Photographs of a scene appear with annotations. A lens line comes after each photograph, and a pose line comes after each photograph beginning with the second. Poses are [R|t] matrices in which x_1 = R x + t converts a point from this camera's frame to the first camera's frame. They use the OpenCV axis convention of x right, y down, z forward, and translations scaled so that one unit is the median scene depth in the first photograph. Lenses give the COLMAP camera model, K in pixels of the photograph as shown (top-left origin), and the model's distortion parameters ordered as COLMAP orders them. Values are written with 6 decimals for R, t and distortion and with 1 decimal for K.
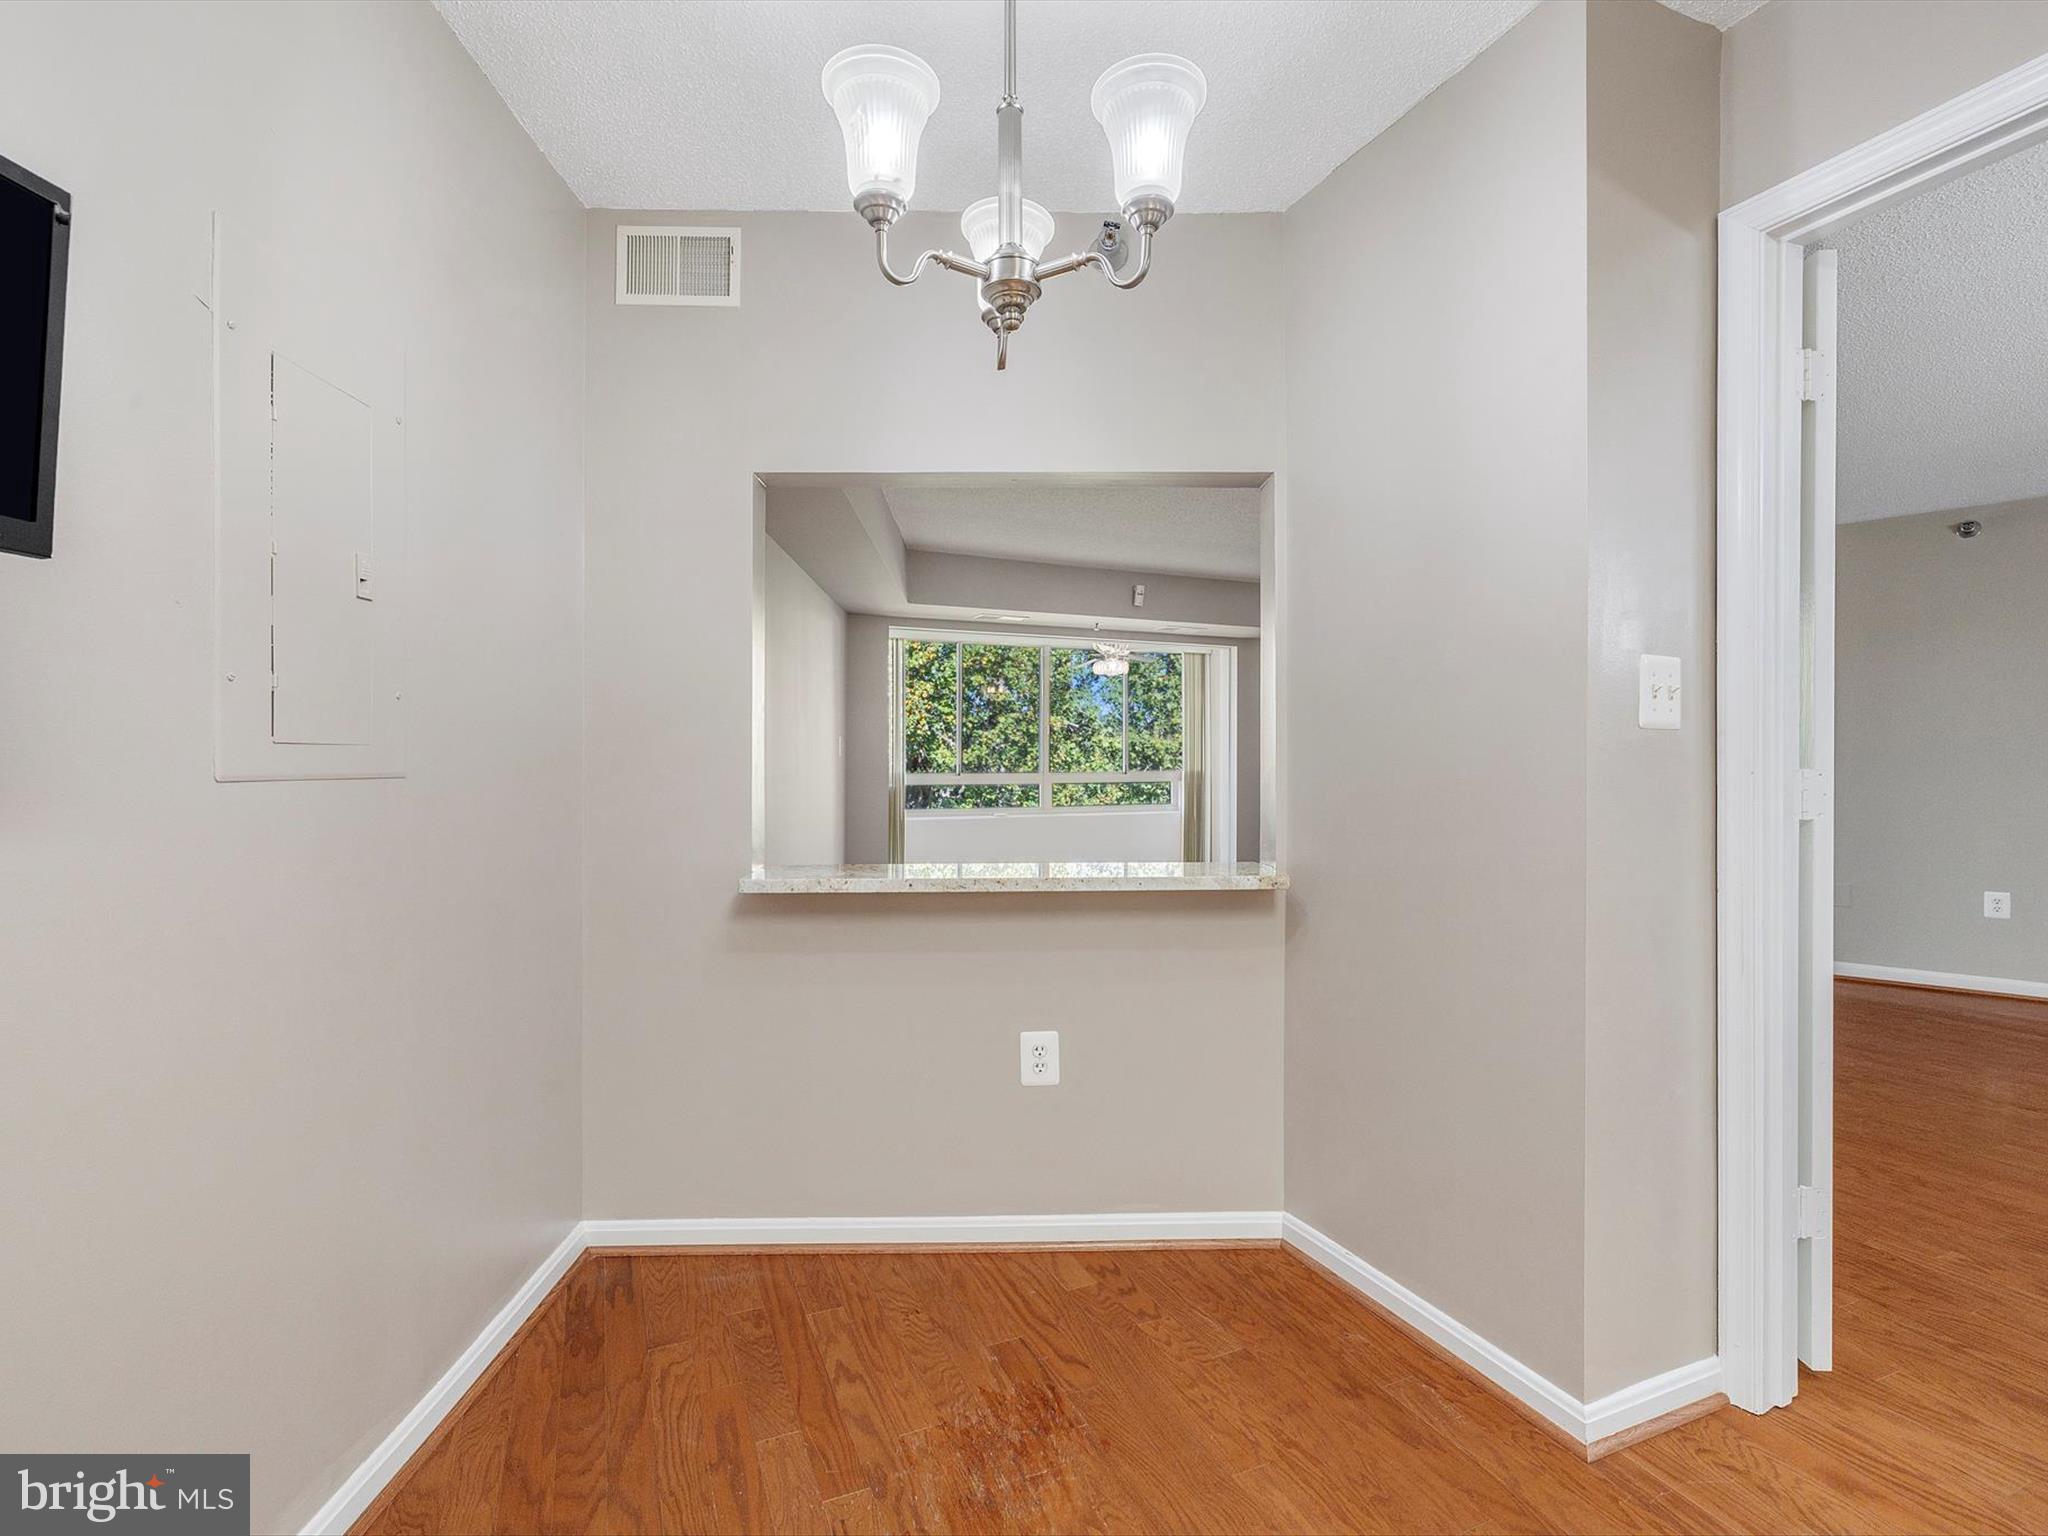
lens RADIAL K [[962.3, 0, 1021.4], [0, 962.3, 761.2], [0, 0, 1]] dist [0.001783, -0.000787]
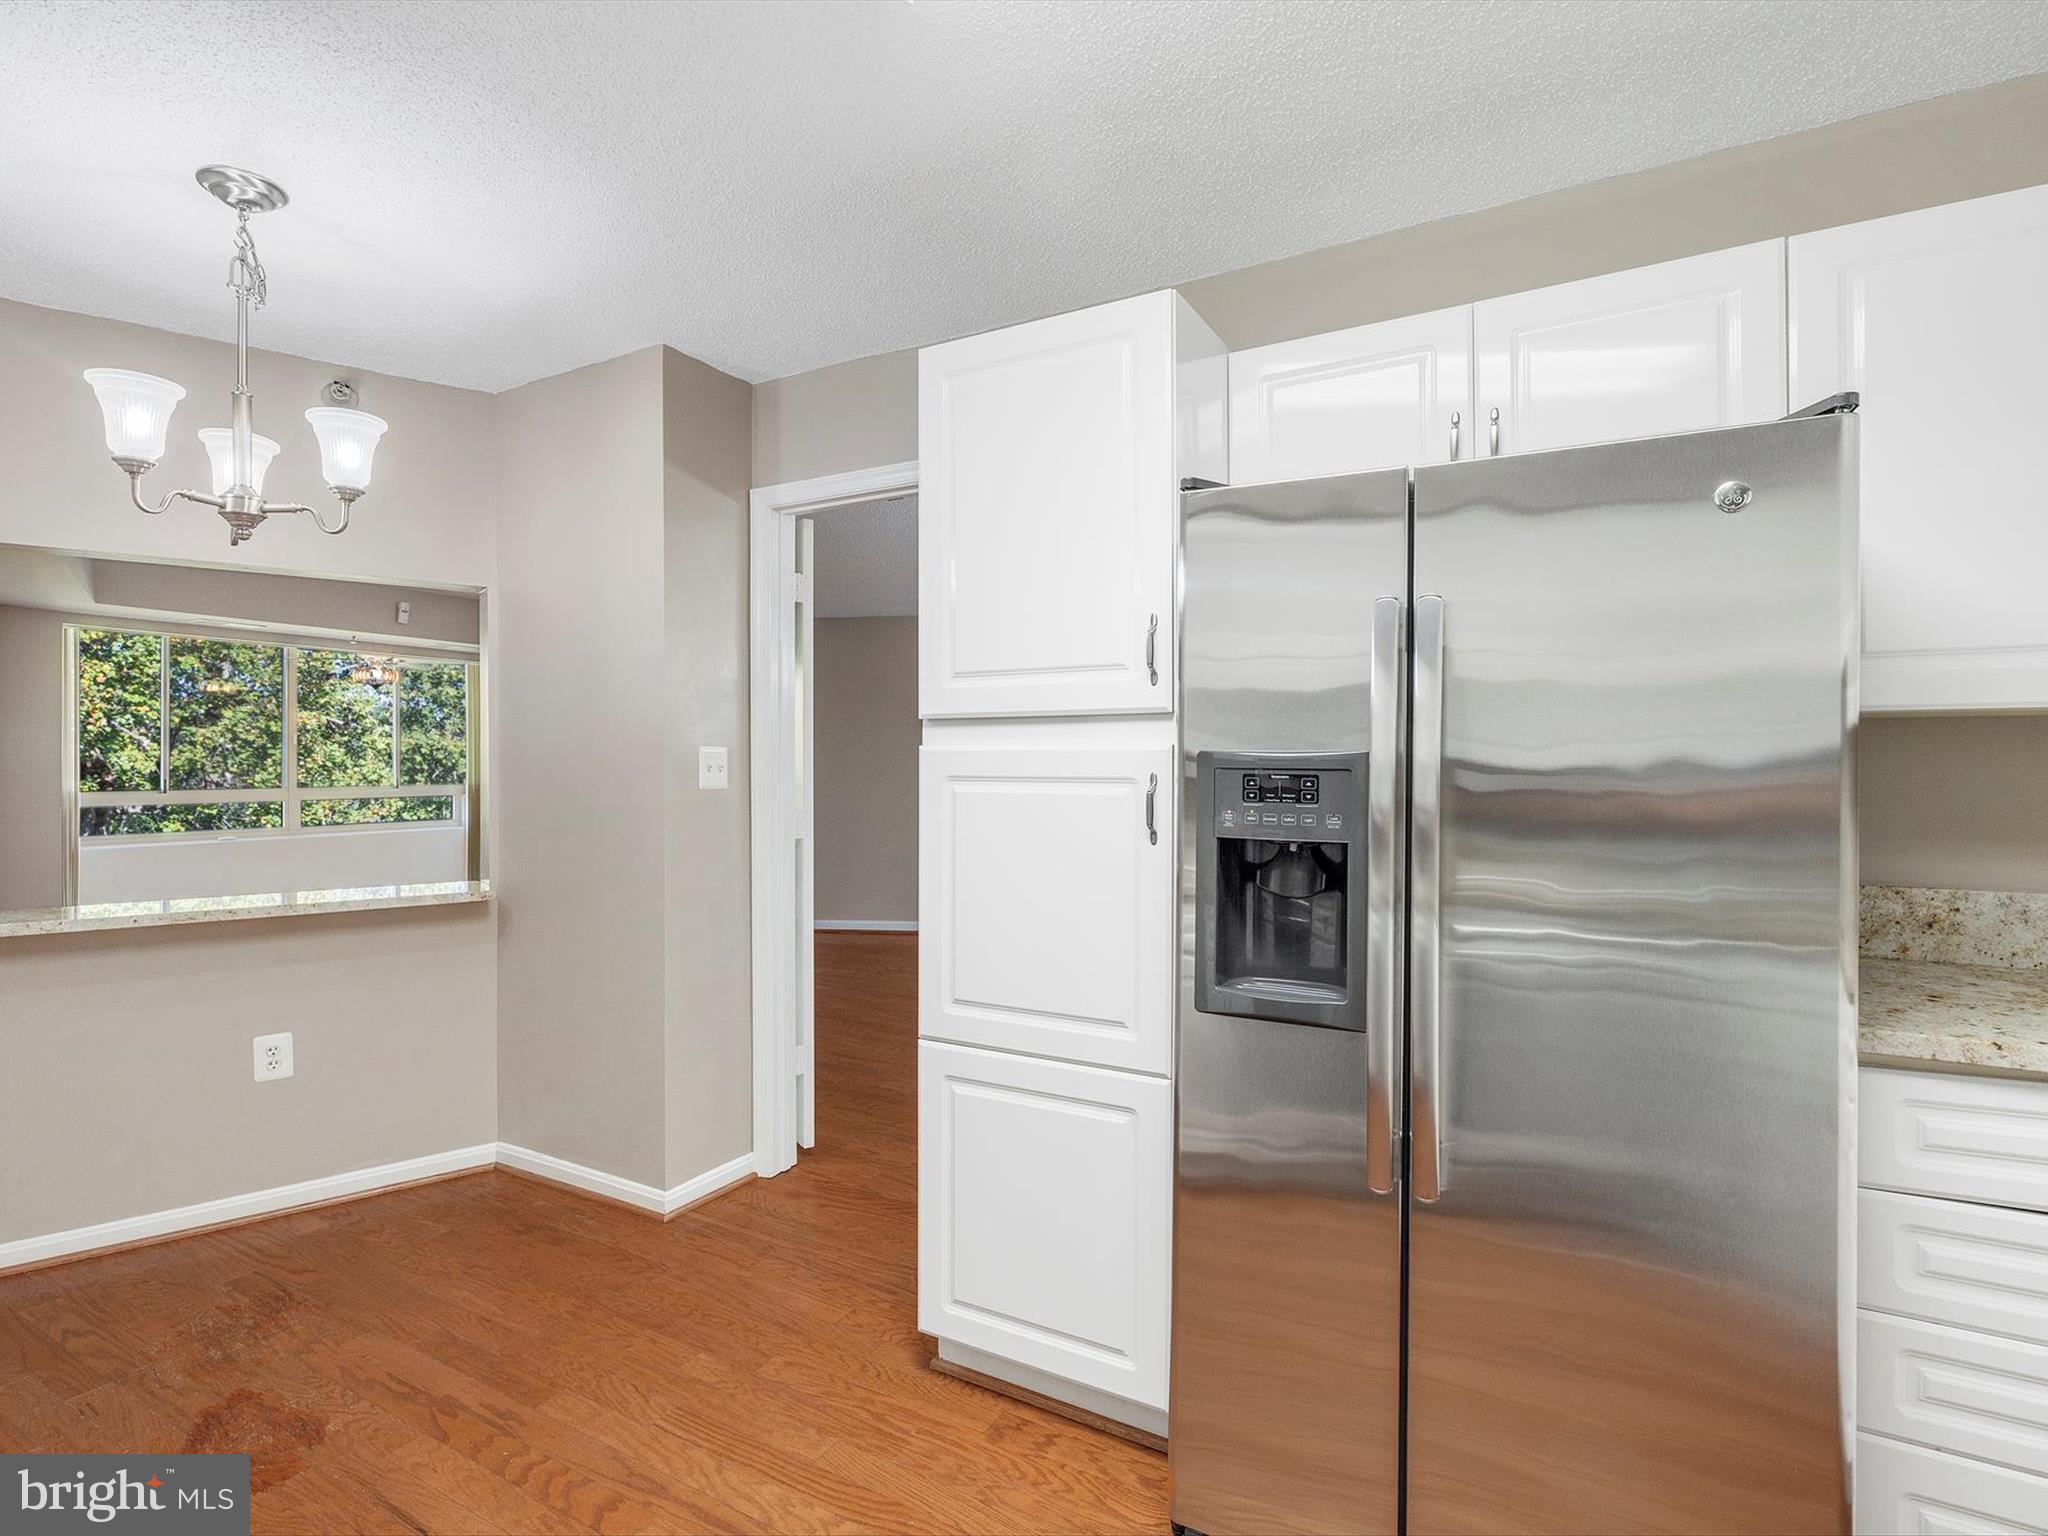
lens RADIAL K [[1023.6, 0, 999.0], [0, 1023.6, 770.9], [0, 0, 1]] dist [-0.006591, 0.000142]
pose [[0.809358, -0.001840, 0.587313, 0.005668], [-0.003742, 0.999959, 0.008290, -0.060584], [-0.587304, -0.008908, 0.809317, -0.557038]]
